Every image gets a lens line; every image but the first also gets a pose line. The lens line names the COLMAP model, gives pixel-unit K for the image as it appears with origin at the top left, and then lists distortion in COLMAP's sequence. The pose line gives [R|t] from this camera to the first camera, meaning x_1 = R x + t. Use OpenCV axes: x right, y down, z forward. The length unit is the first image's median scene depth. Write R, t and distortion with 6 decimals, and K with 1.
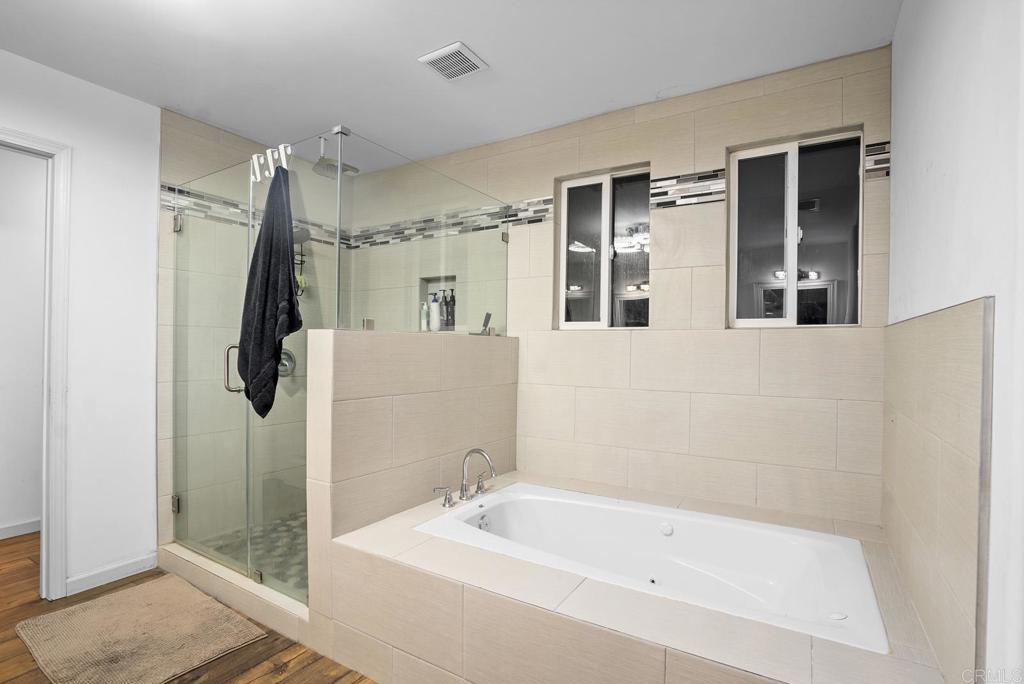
lens RADIAL K [[487.2, 0, 512.6], [0, 487.2, 346.9], [0, 0, 1]] dist [-0.029339, 0.010661]
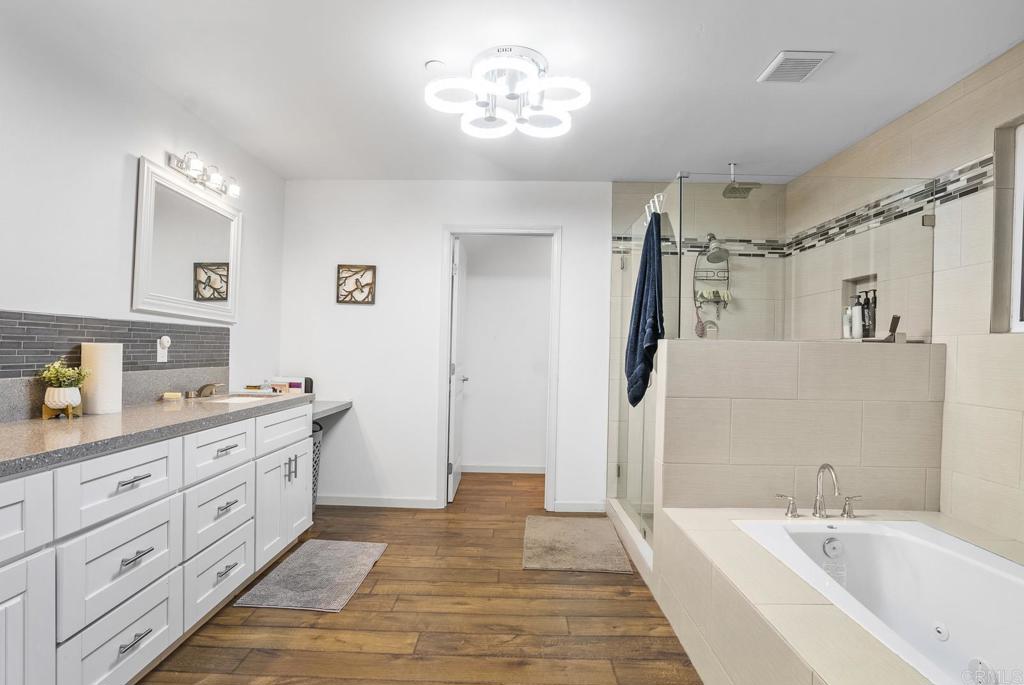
lens RADIAL K [[487.2, 0, 515.5], [0, 487.2, 347.9], [0, 0, 1]] dist [-0.029339, 0.010661]
pose [[0.558333, -0.006149, -0.829594, 0.266764], [-0.010170, 0.999847, -0.014256, 0.004675], [0.829554, 0.016397, 0.558185, -0.008854]]
